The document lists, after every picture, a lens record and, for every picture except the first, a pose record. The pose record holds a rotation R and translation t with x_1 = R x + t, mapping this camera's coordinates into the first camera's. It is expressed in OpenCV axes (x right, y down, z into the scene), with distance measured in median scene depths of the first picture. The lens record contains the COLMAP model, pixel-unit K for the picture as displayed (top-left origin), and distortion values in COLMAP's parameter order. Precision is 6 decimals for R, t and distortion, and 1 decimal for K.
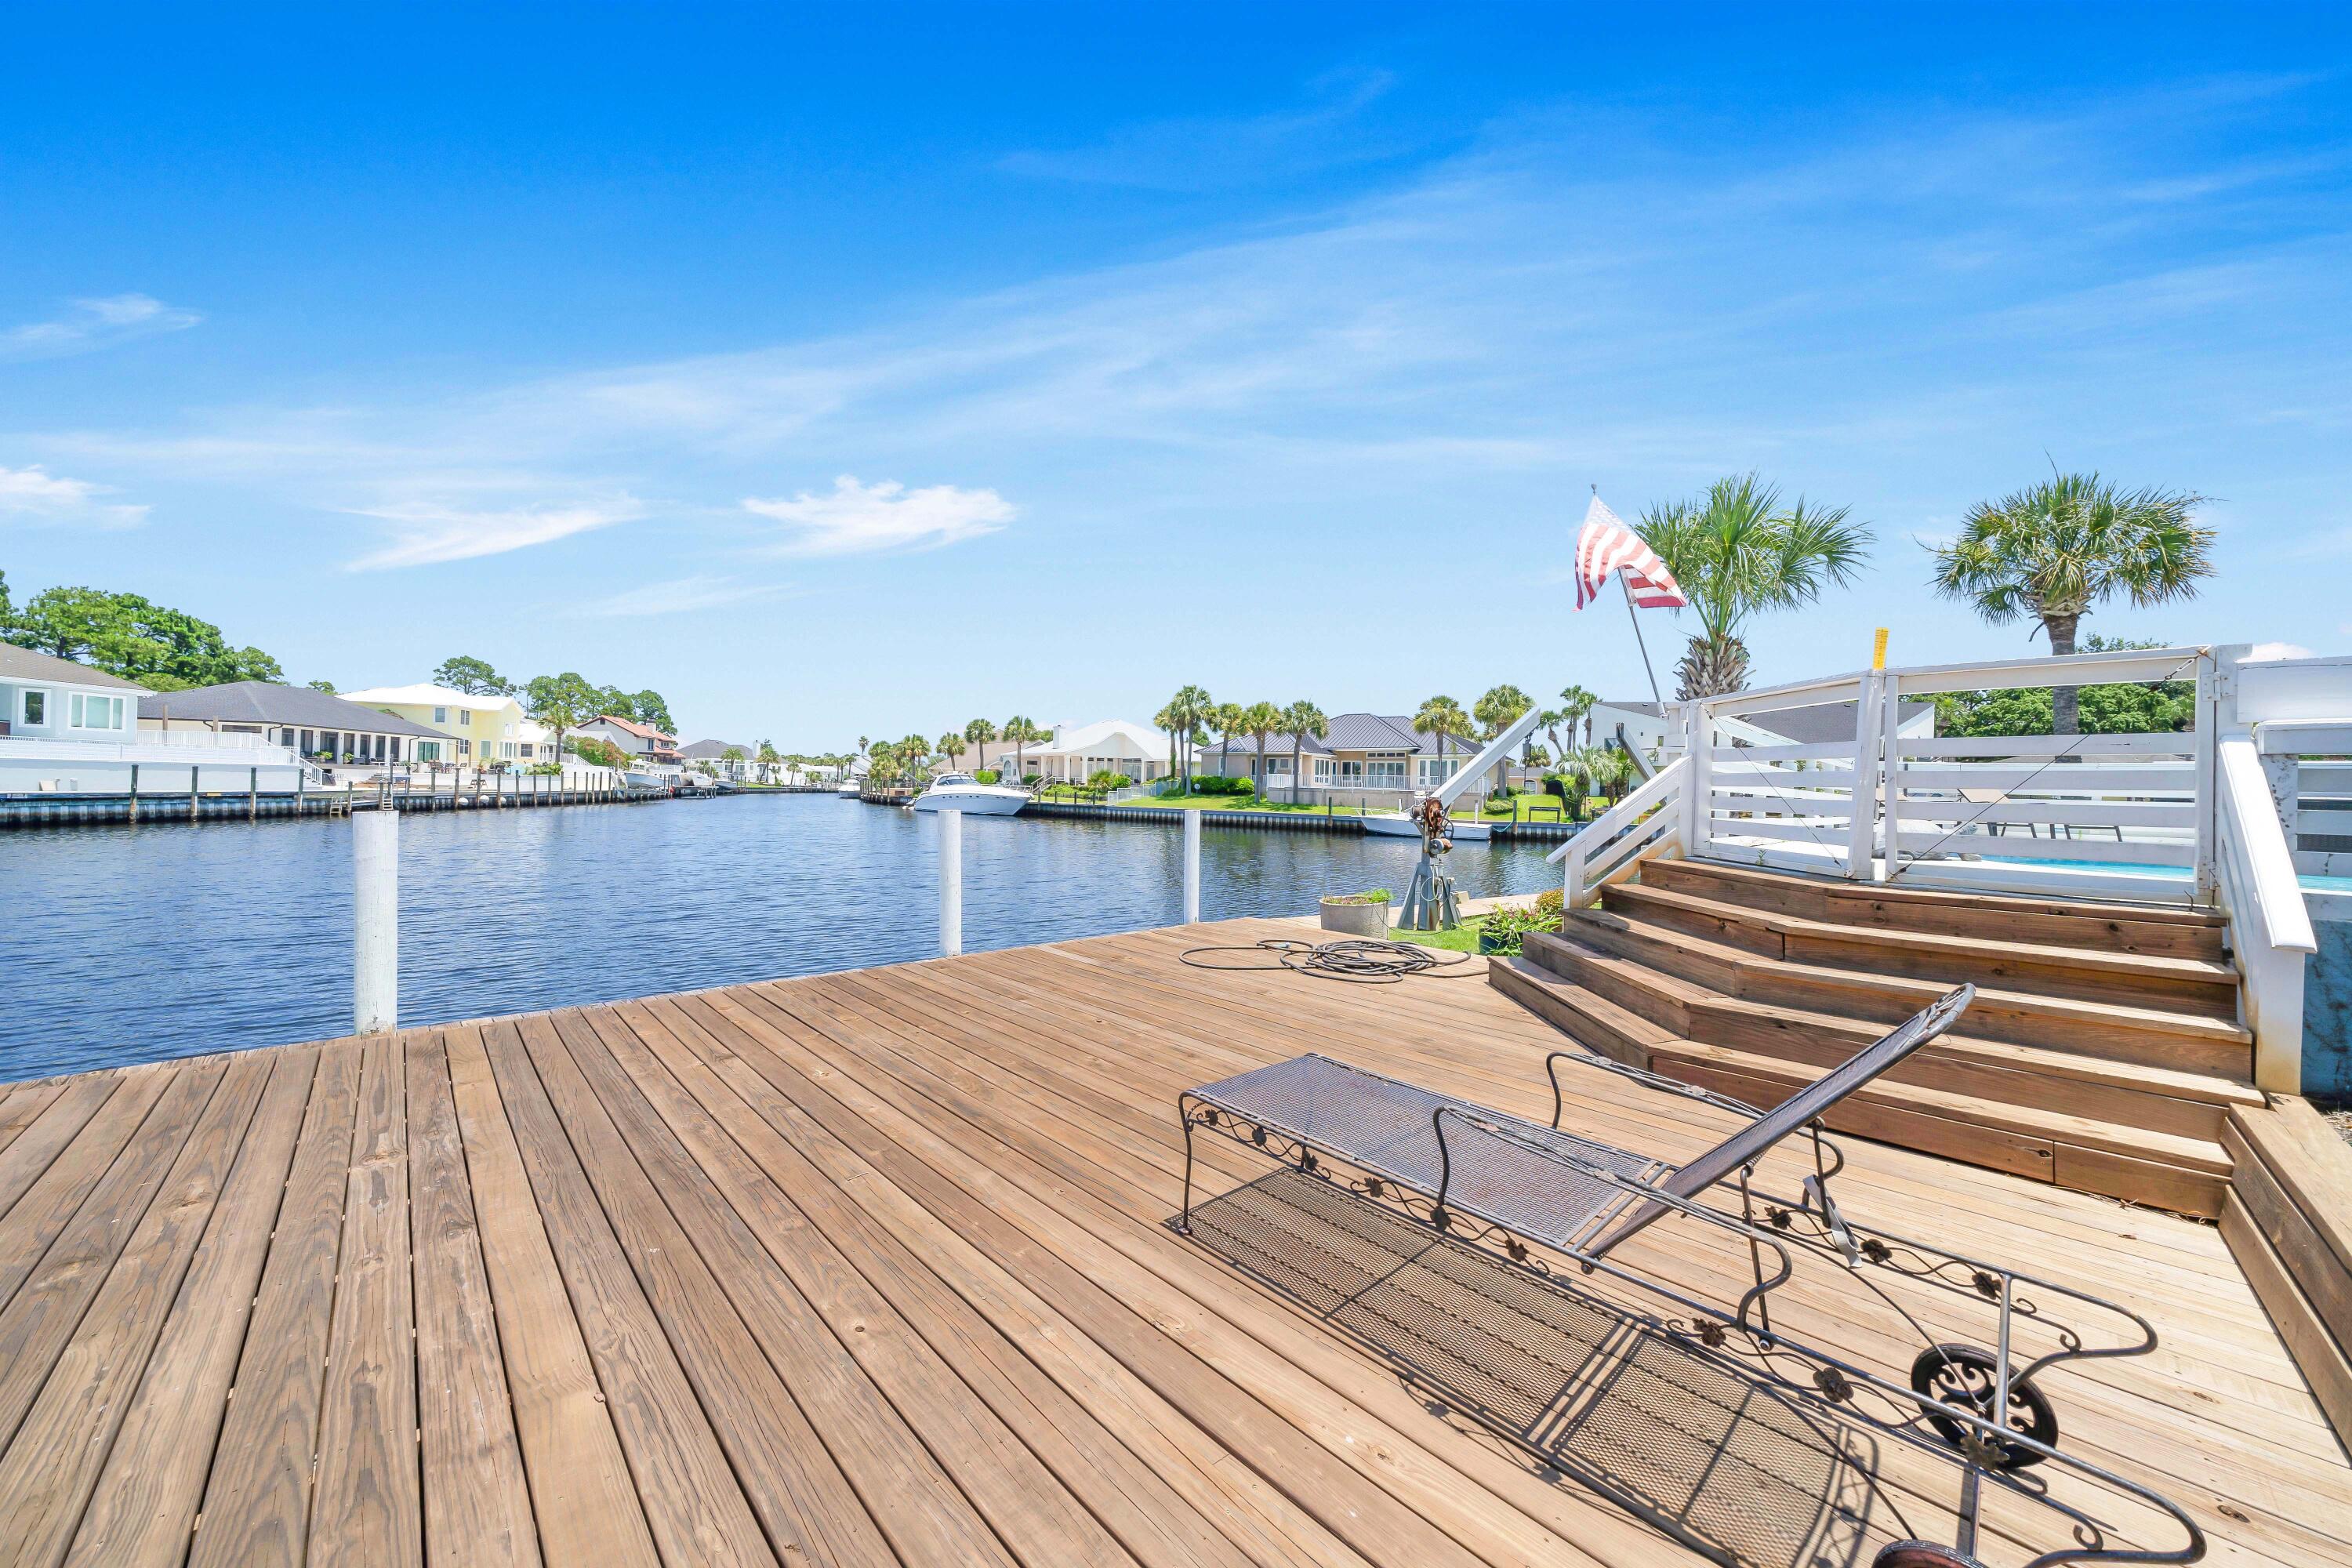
lens RADIAL K [[809.6, 0, 1161.5], [0, 809.6, 782.3], [0, 0, 1]] dist [-0.004831, -0.000010]
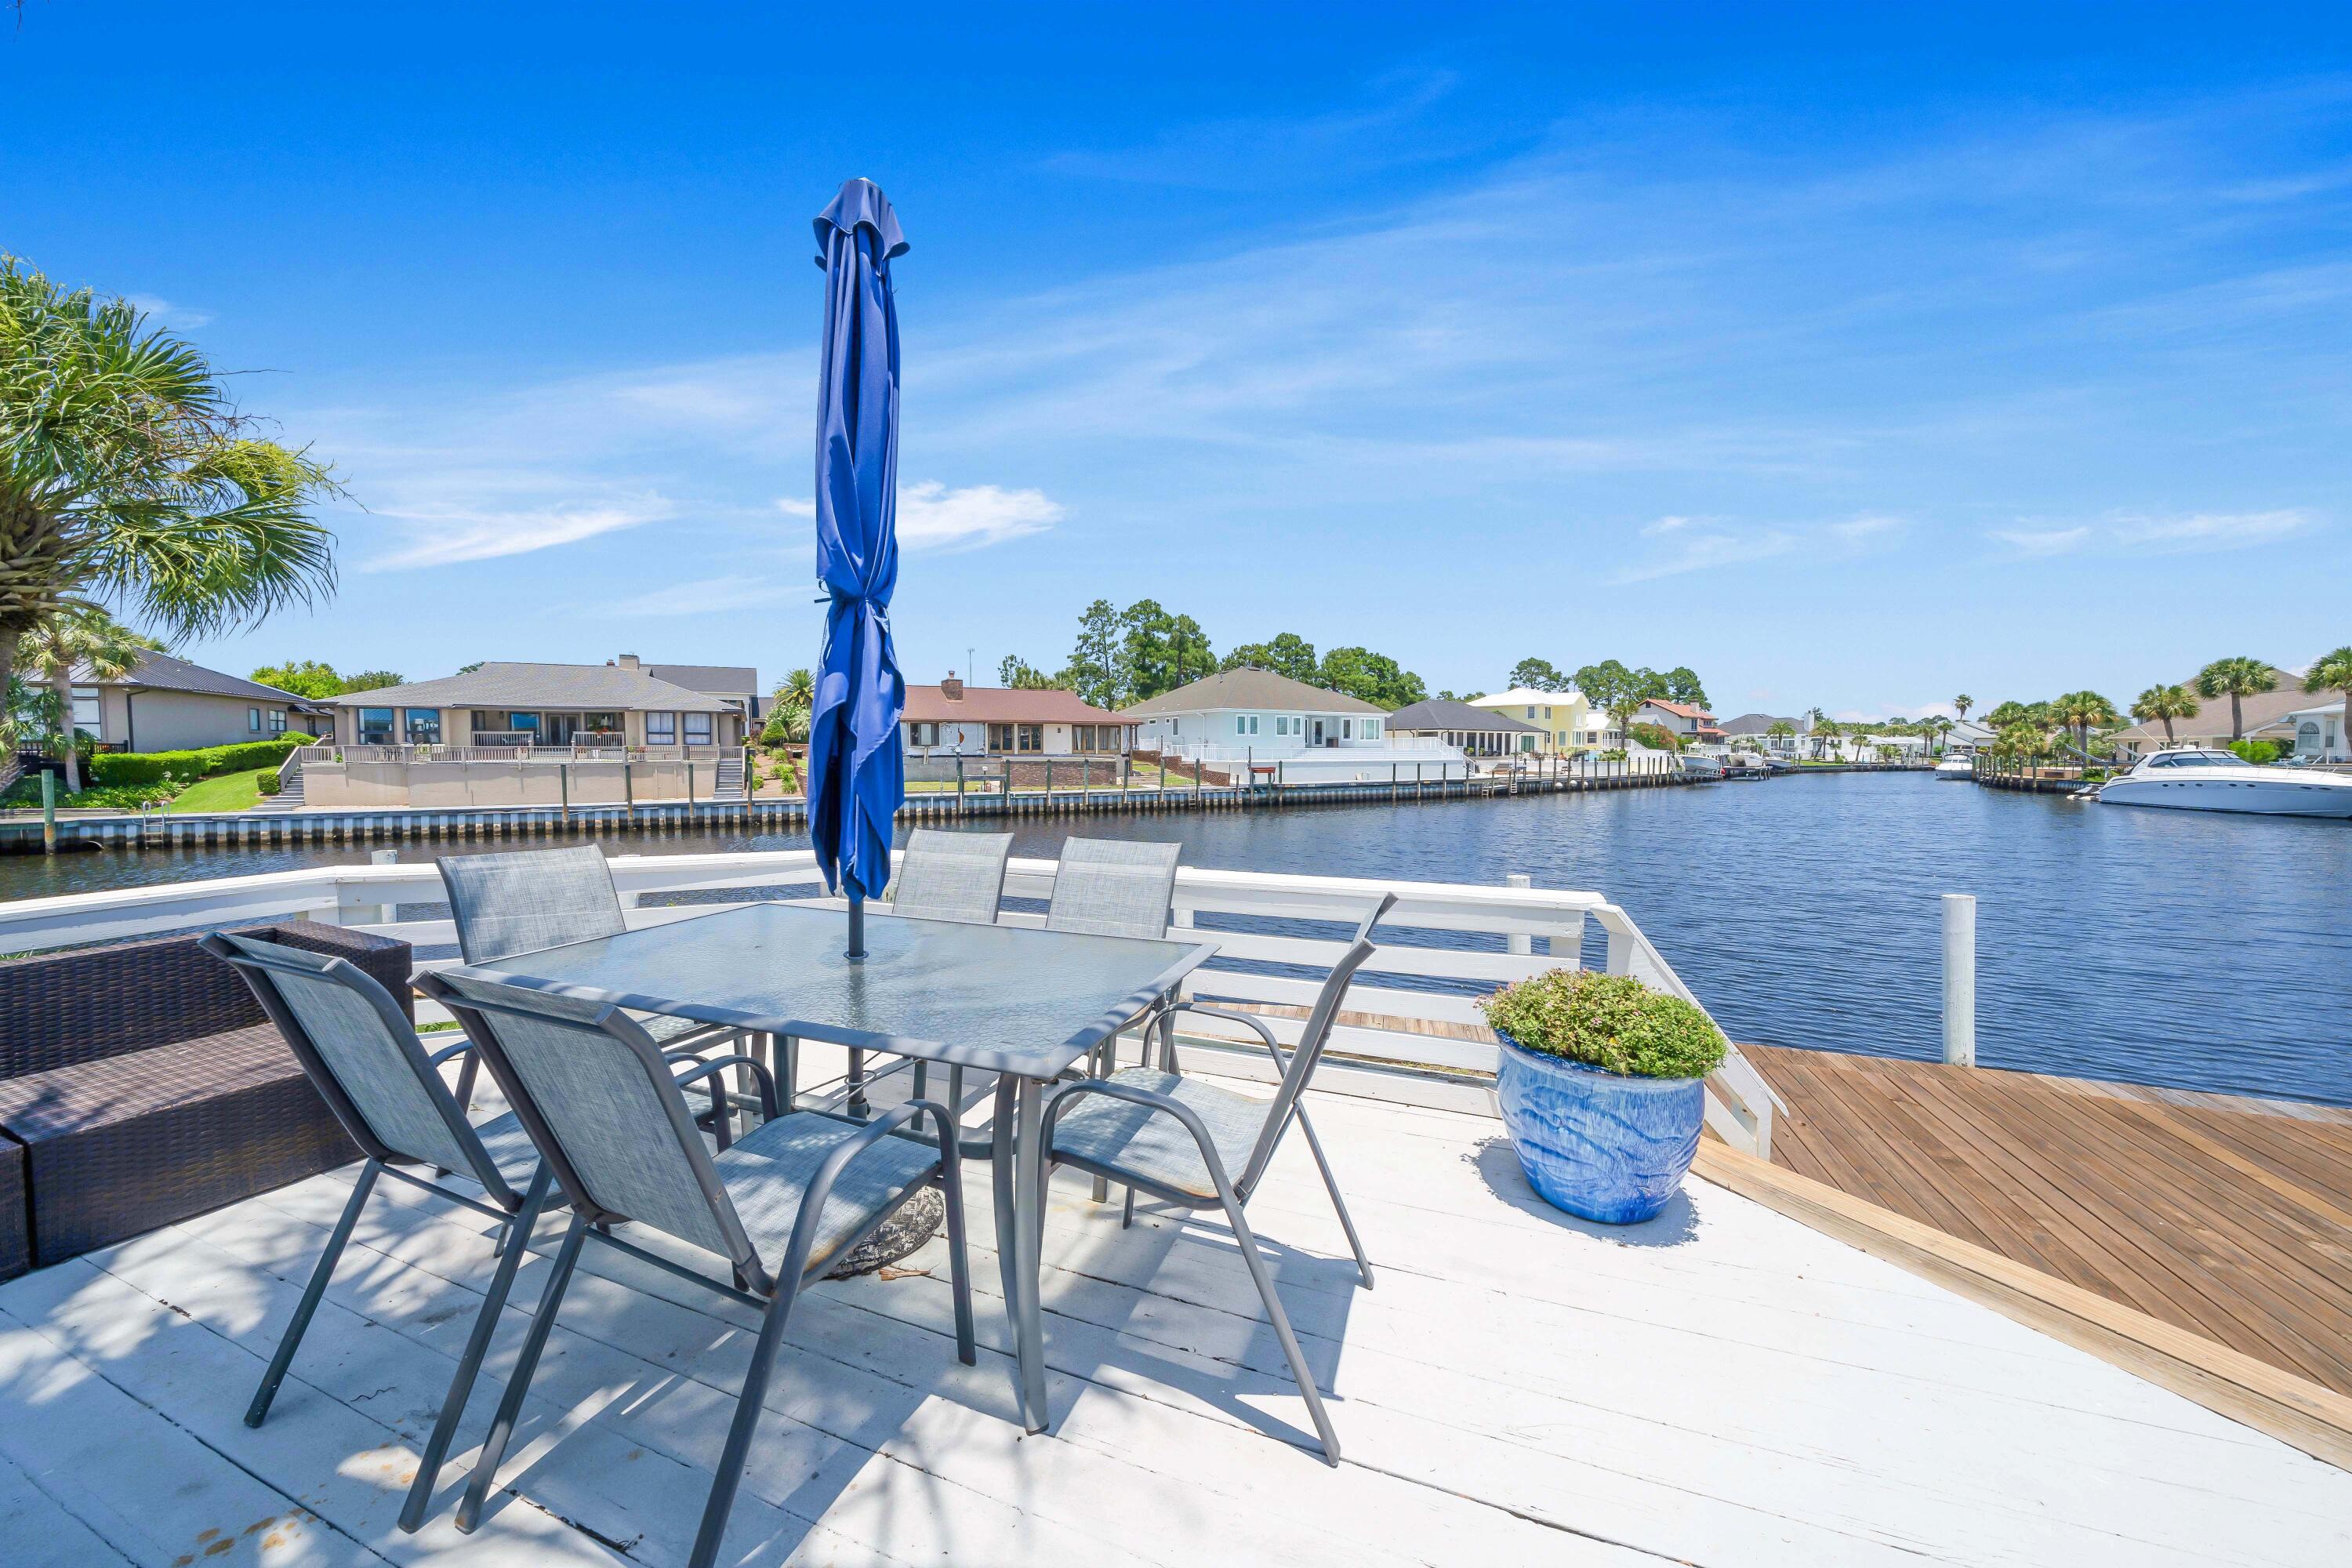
lens RADIAL K [[809.6, 0, 1161.5], [0, 809.6, 785.6], [0, 0, 1]] dist [-0.004831, -0.000010]
pose [[0.430286, 0.013918, -0.902585, -0.023863], [0.018397, 0.999538, 0.024183, -0.013604], [0.902505, -0.027010, 0.429831, -0.049434]]
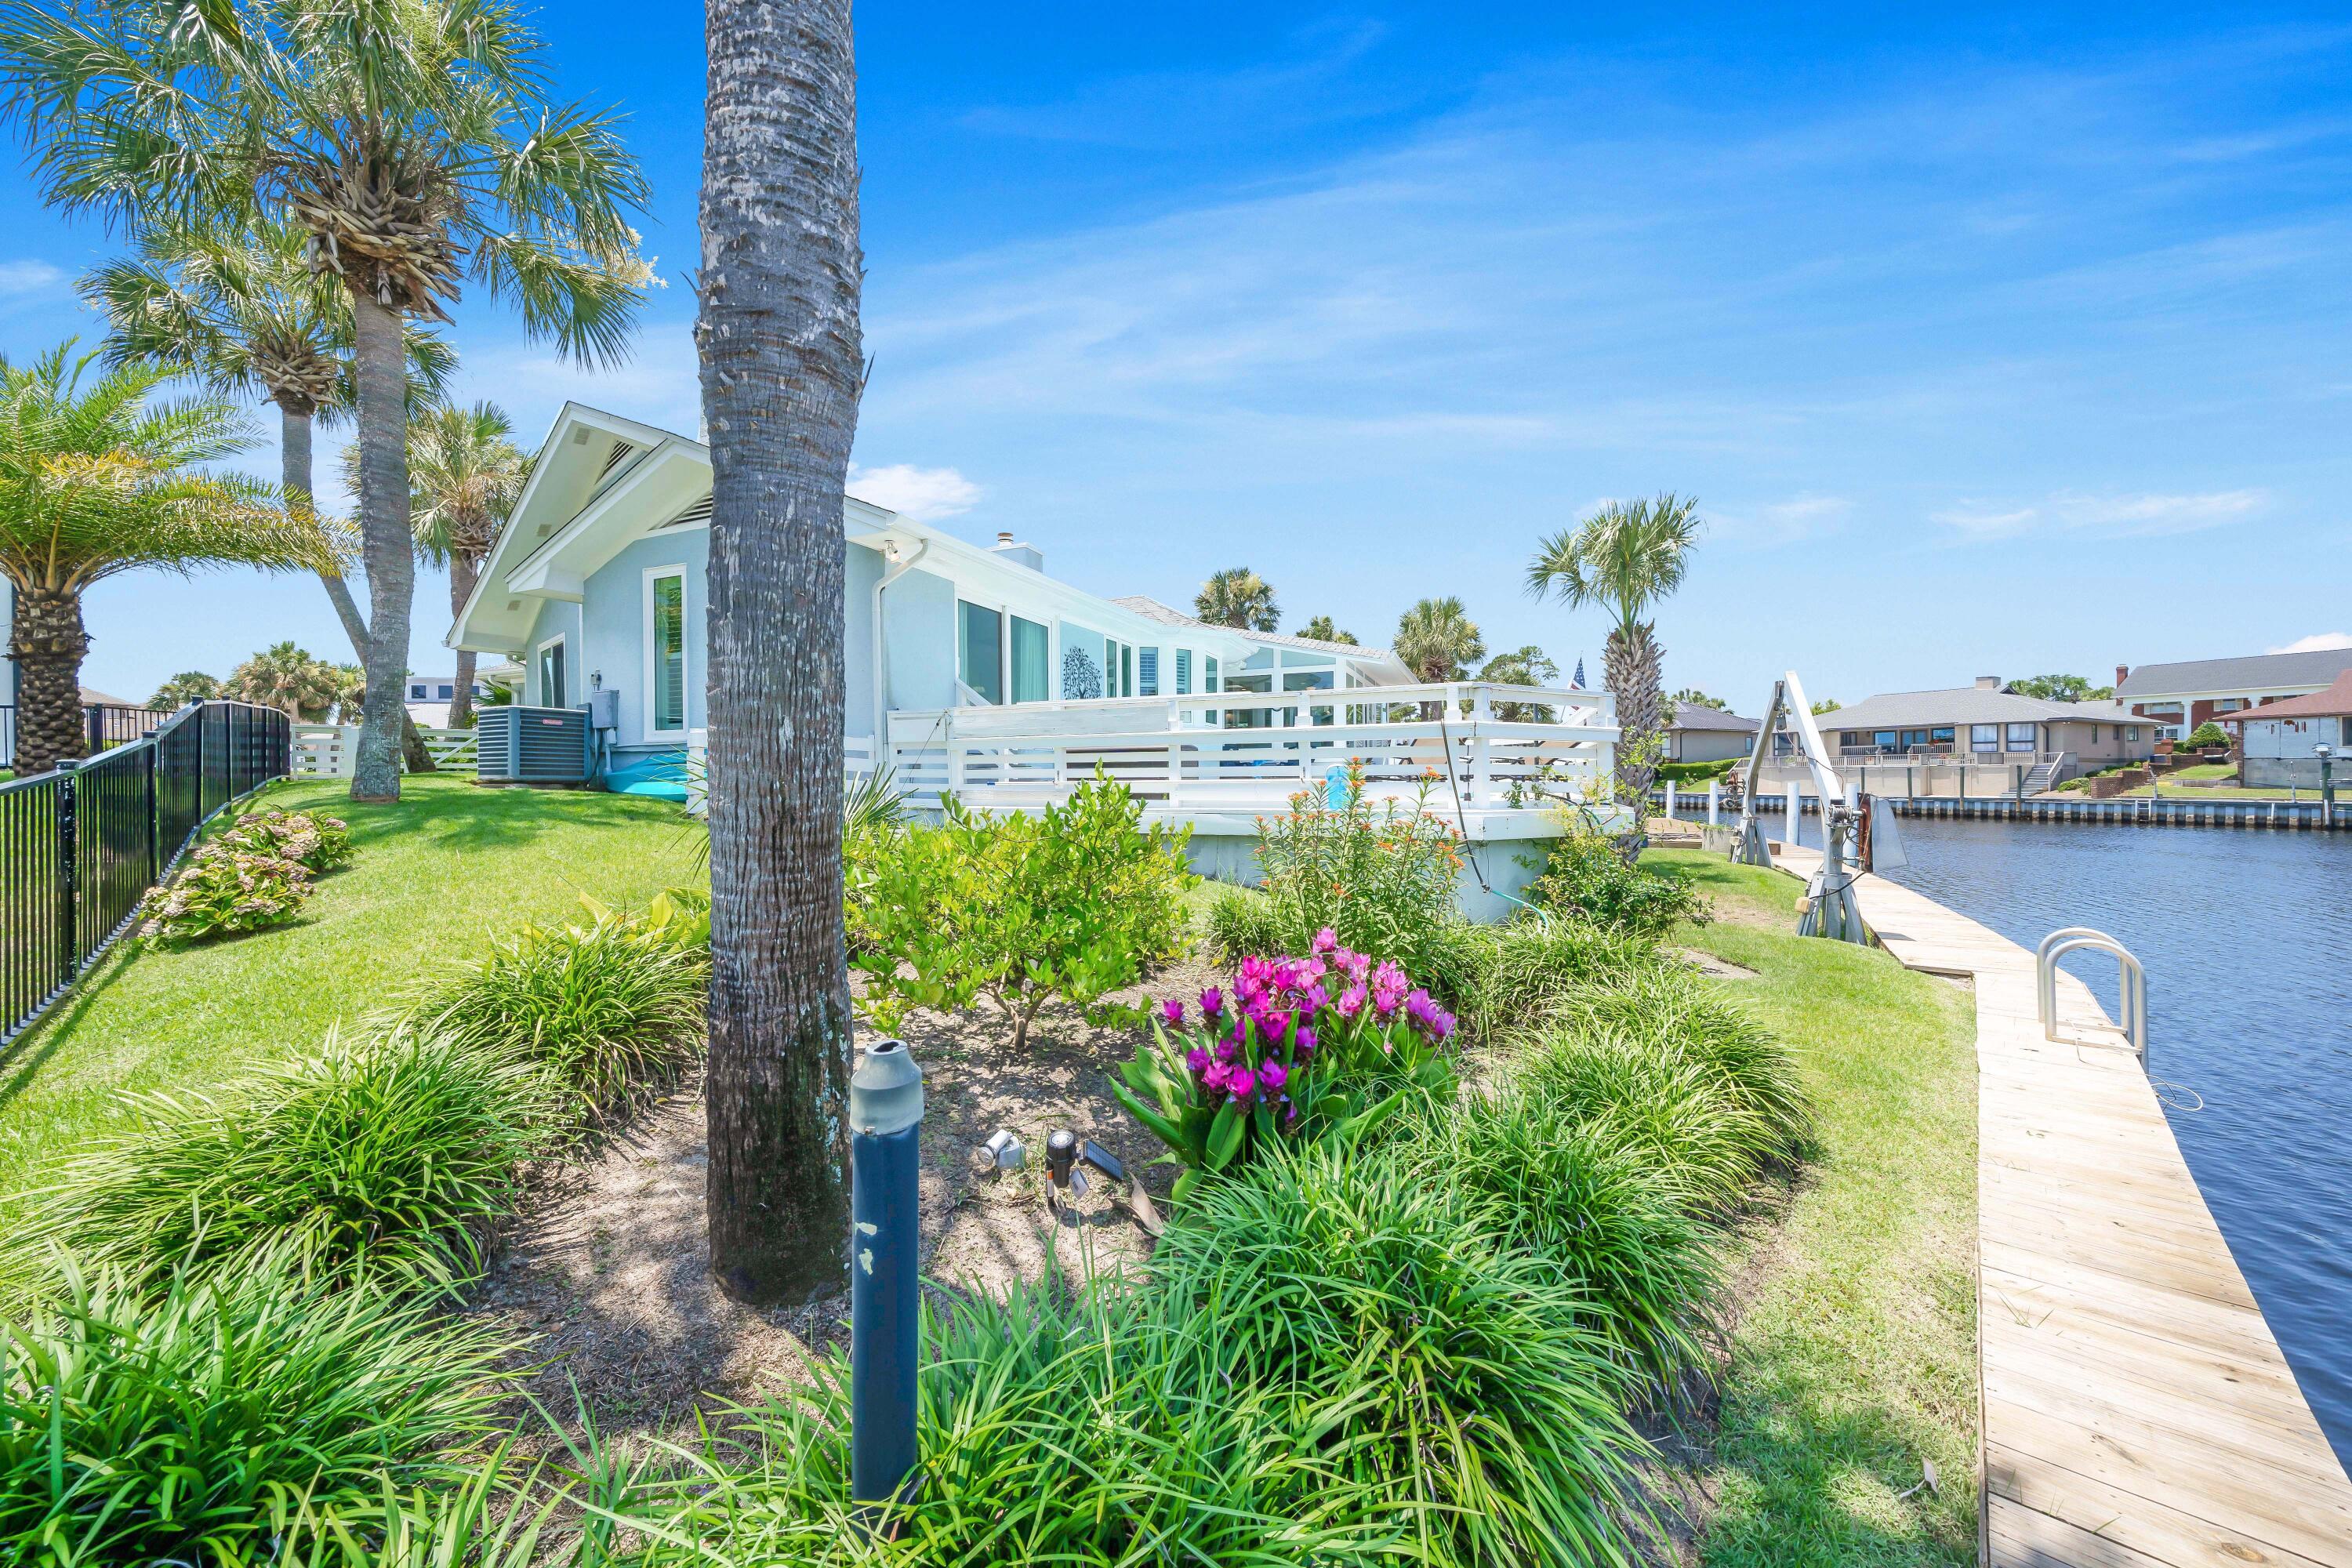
lens RADIAL K [[809.6, 0, 1167.5], [0, 809.6, 784.3], [0, 0, 1]] dist [-0.004831, -0.000010]
pose [[-0.911493, -0.014664, -0.411054, 0.242955], [-0.013201, 0.999892, -0.006398, 0.008101], [0.411104, -0.000405, -0.911588, 0.251137]]
